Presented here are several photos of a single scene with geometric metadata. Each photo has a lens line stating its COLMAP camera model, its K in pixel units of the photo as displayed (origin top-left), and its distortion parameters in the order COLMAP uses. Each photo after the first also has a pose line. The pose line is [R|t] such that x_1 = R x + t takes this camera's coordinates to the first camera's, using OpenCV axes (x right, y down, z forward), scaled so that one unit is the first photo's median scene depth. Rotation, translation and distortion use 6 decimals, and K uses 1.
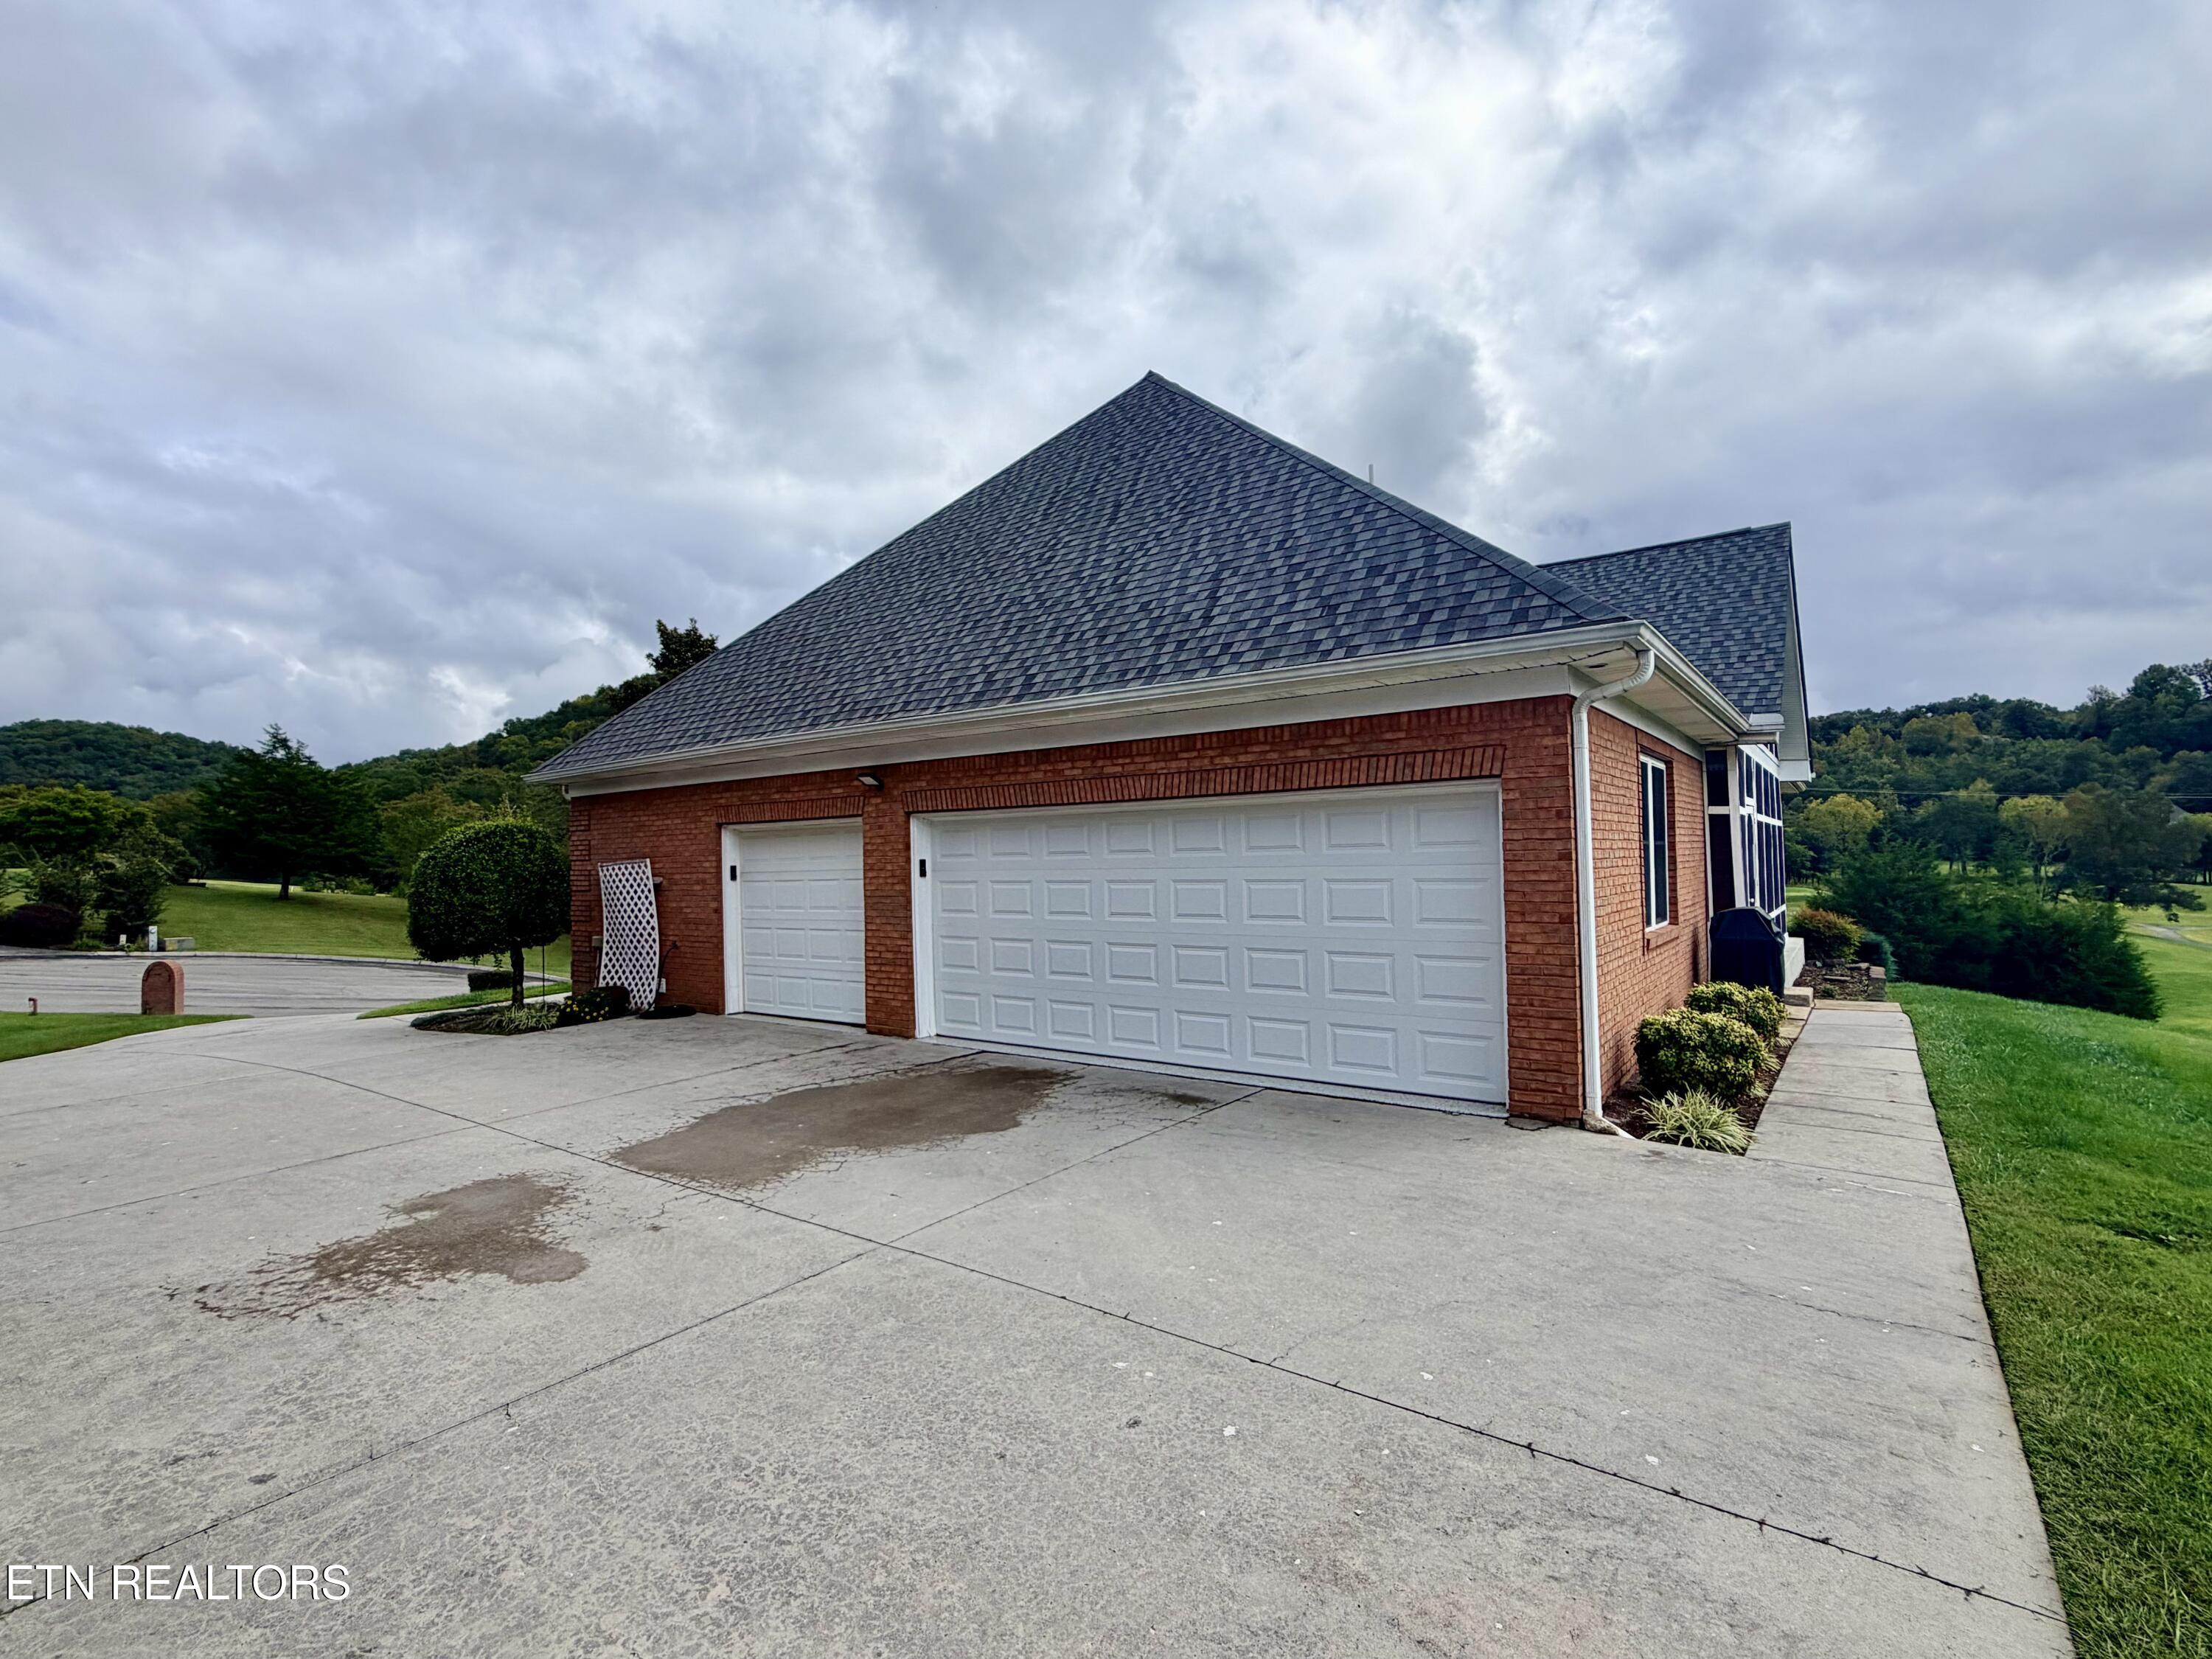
lens RADIAL K [[1025.9, 0, 1115.8], [0, 1025.9, 837.5], [0, 0, 1]] dist [0.004103, -0.000797]
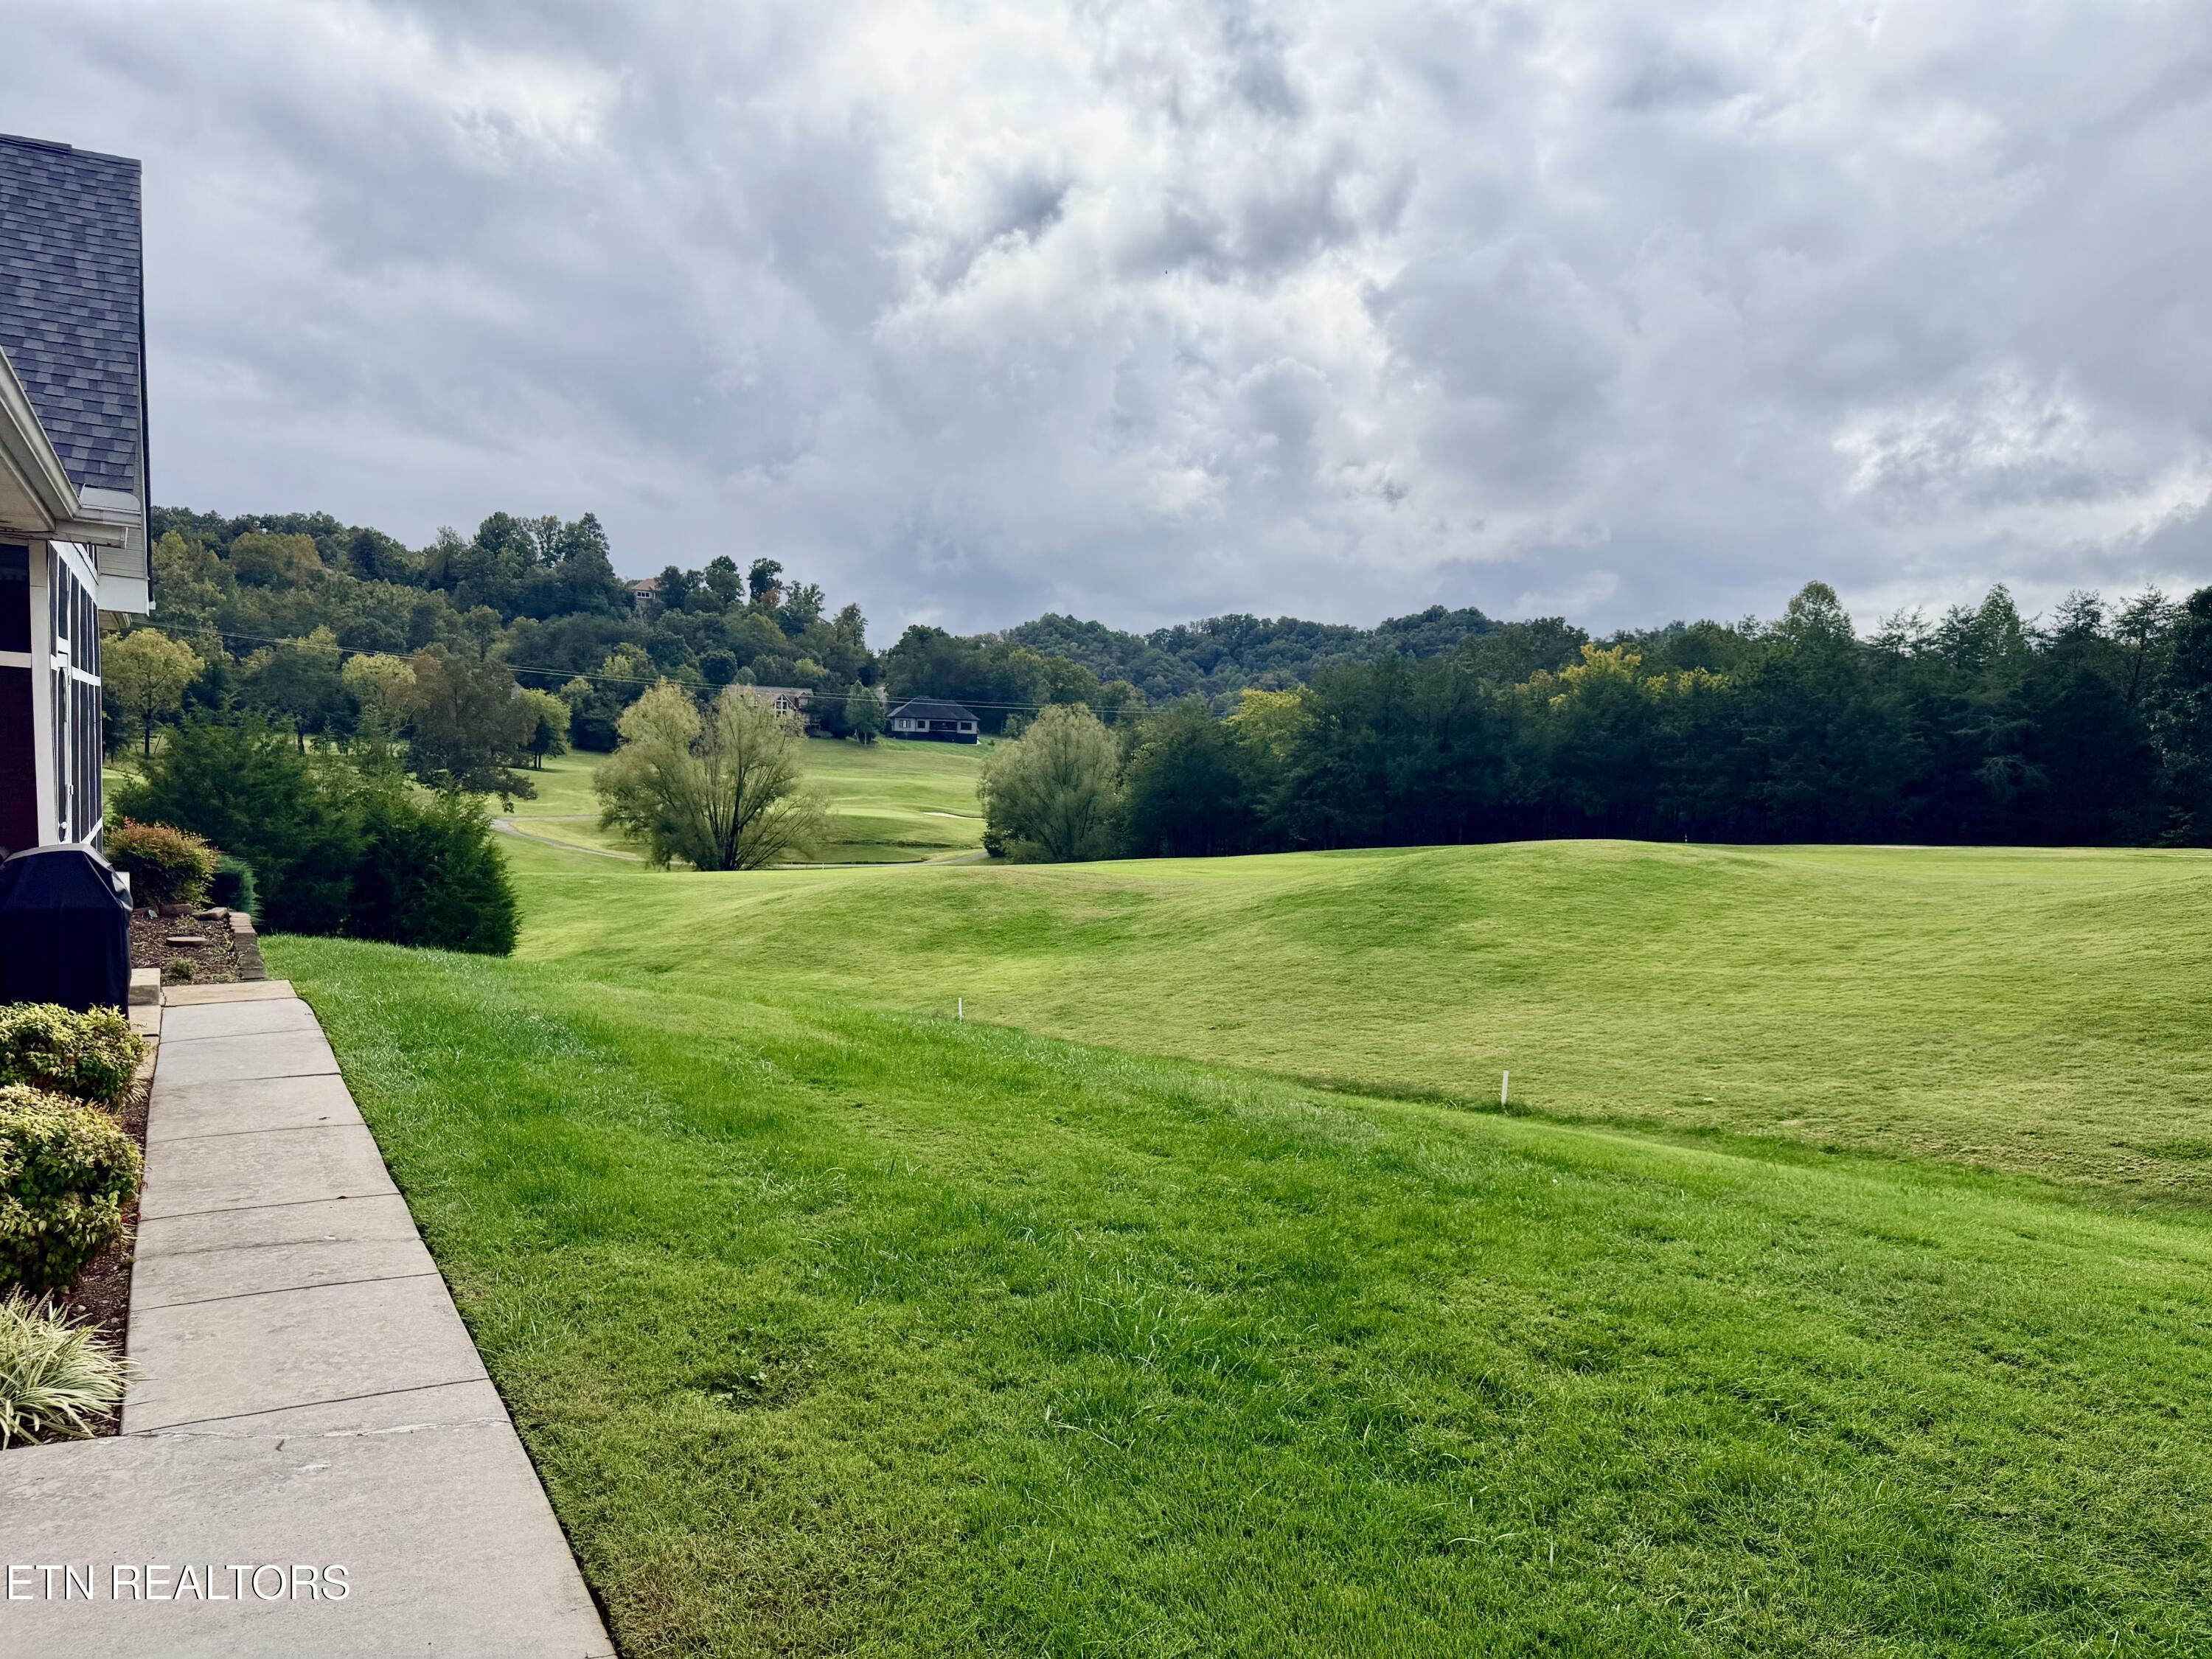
lens RADIAL K [[1541.3, 0, 1104.8], [0, 1541.3, 834.7], [0, 0, 1]] dist [0.026438, -0.046315]
pose [[0.387499, -0.026764, 0.921482, 0.019846], [-0.061604, 0.996592, 0.054851, -0.003987], [-0.919810, -0.078022, 0.384529, 0.046696]]
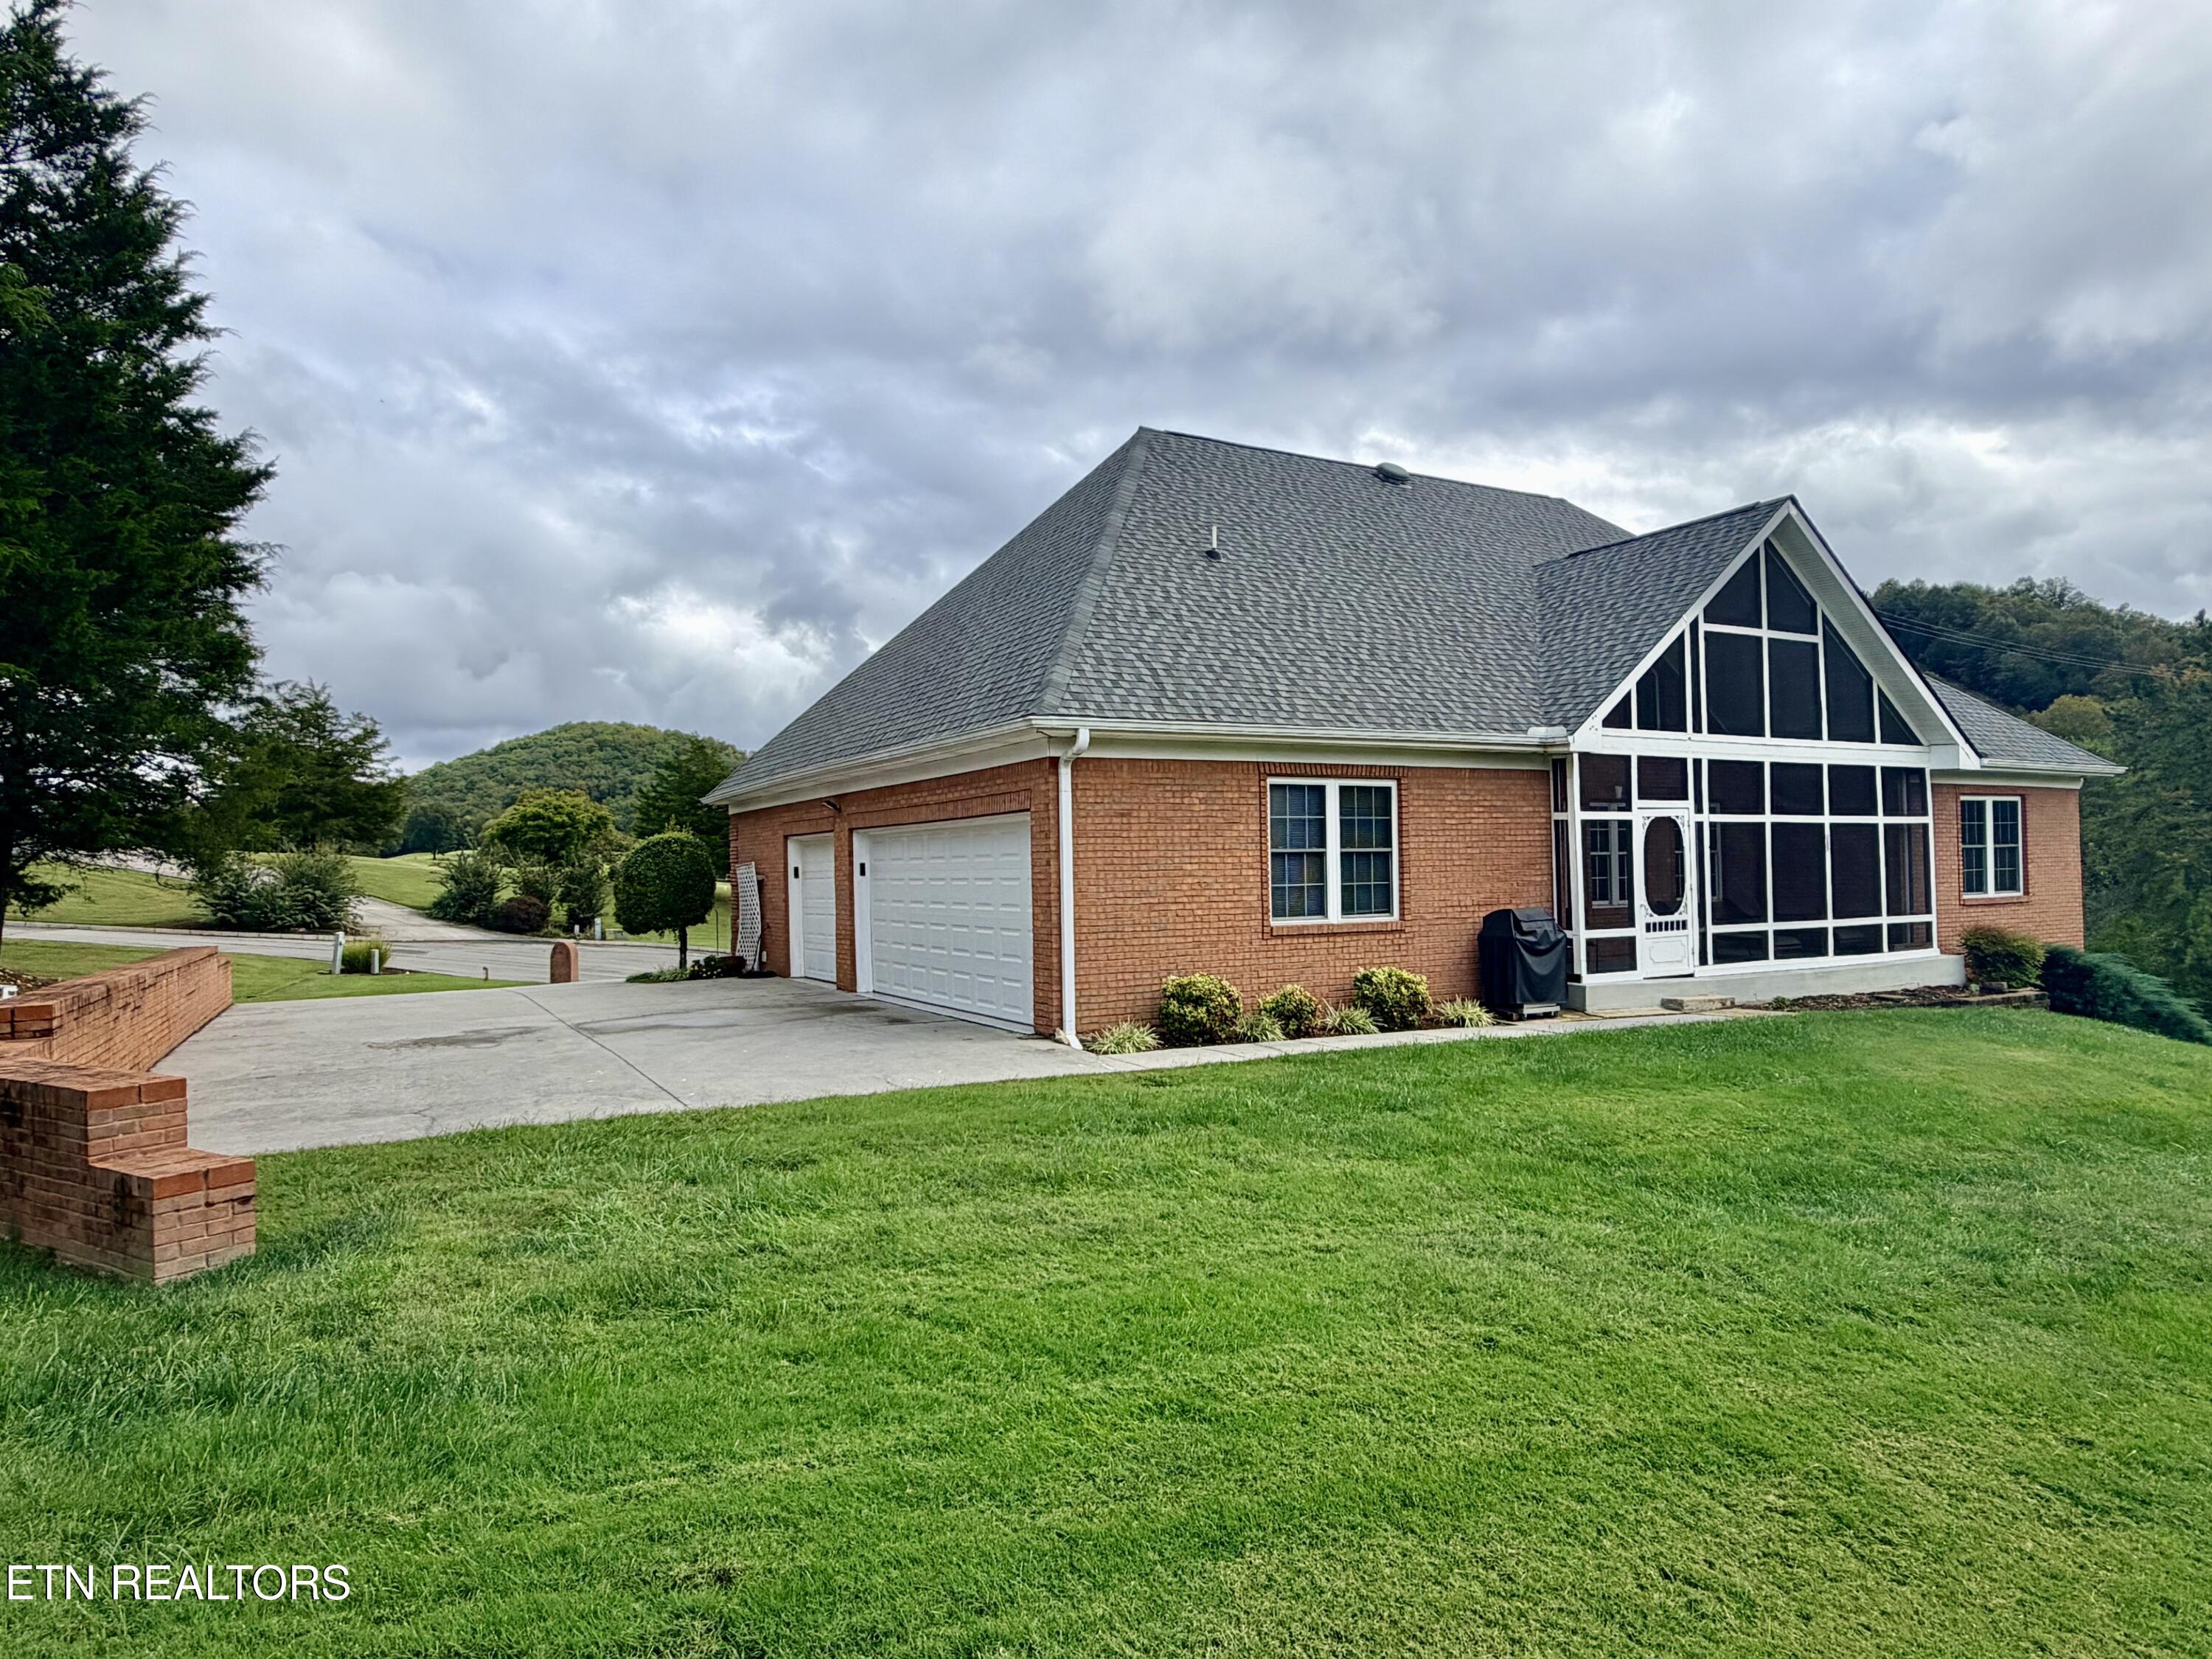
lens RADIAL K [[1343.9, 0, 1106.9], [0, 1343.9, 830.4], [0, 0, 1]] dist [0.031710, 0.000663]
pose [[0.907921, -0.008537, -0.419055, 0.195973], [0.008922, 0.999960, -0.001043, -0.003923], [0.419047, -0.002792, 0.907960, -0.111891]]
